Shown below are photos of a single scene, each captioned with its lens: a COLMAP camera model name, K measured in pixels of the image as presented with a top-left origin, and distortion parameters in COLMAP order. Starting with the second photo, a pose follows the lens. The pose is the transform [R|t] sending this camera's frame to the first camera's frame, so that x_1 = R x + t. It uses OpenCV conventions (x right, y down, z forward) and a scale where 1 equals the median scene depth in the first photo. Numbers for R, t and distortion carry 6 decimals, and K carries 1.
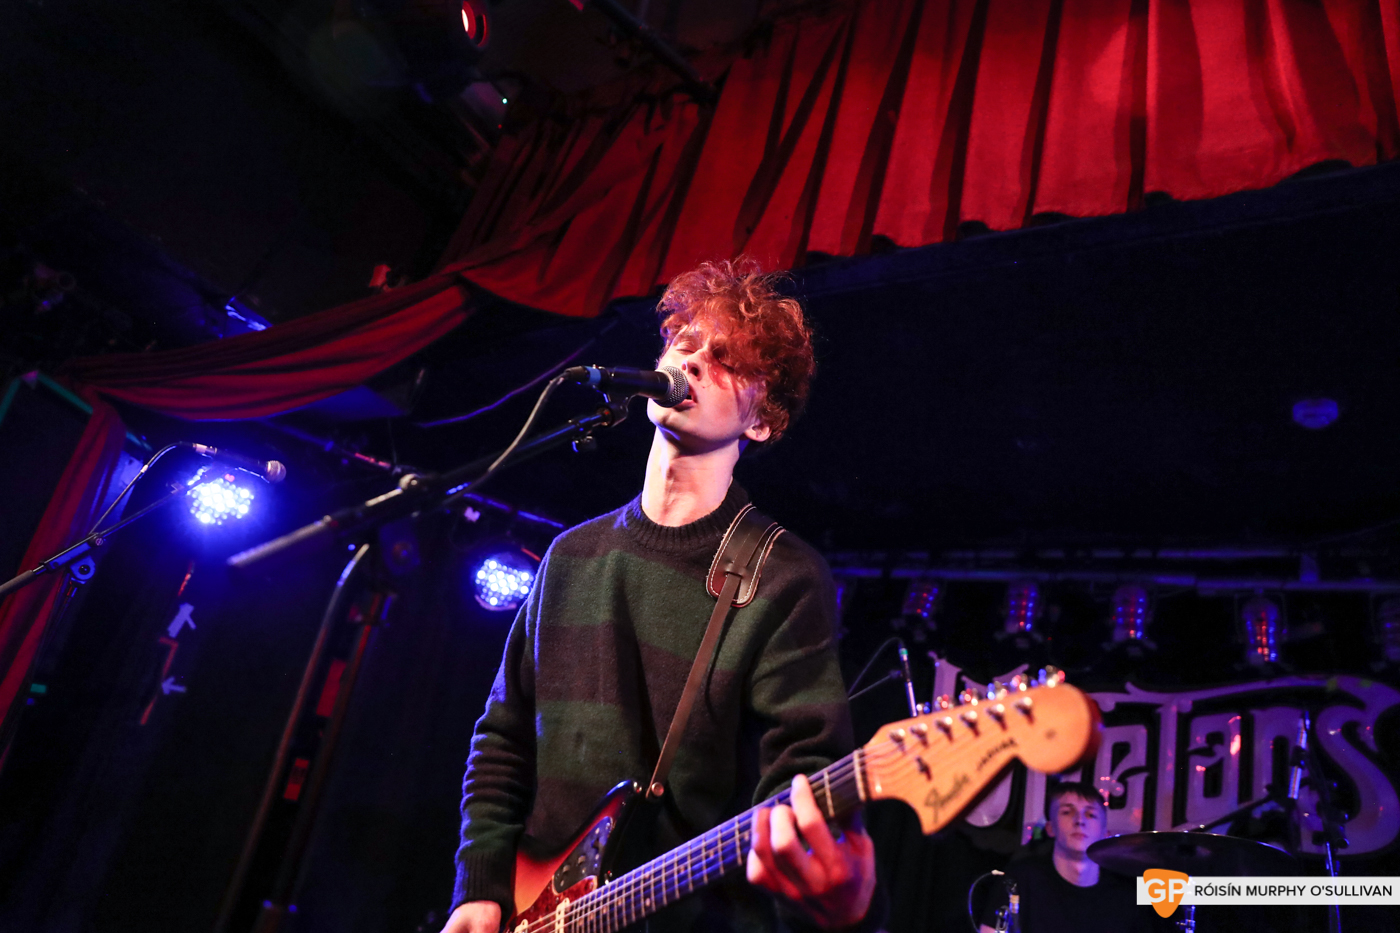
lens RADIAL K [[970.9, 0, 700.0], [0, 970.9, 466.5], [0, 0, 1]] dist [-0.101245, 0.096909]
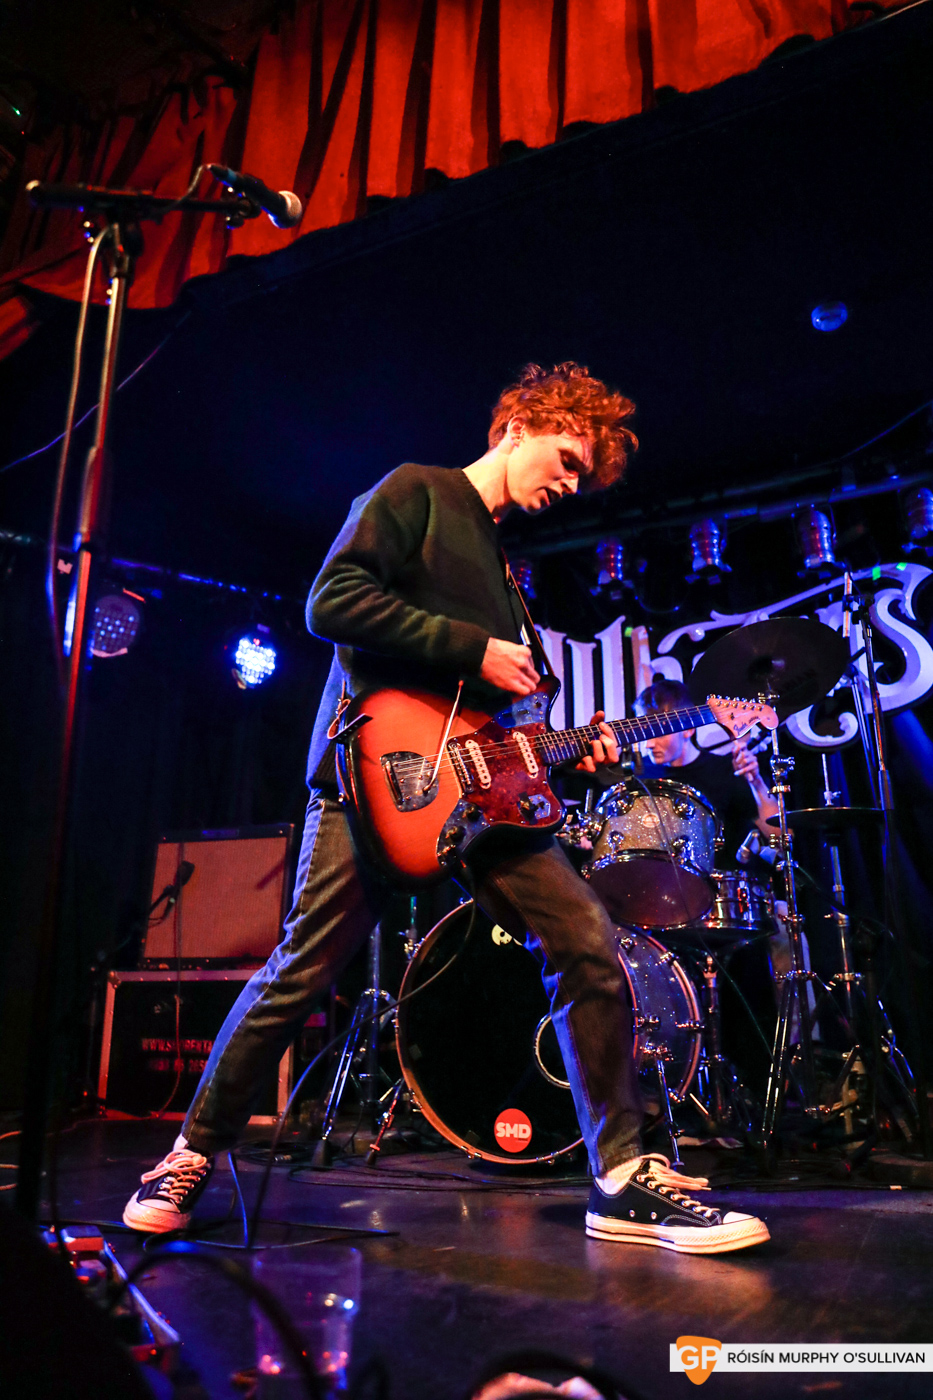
lens RADIAL K [[1046.3, 0, 466.5], [0, 1046.3, 700.0], [0, 0, 1]] dist [-0.097996, 0.121380]
pose [[0.971162, -0.166031, 0.171107, -0.055998], [0.148215, 0.982571, 0.112191, 0.171151], [-0.186752, -0.083595, 0.978844, -0.149294]]
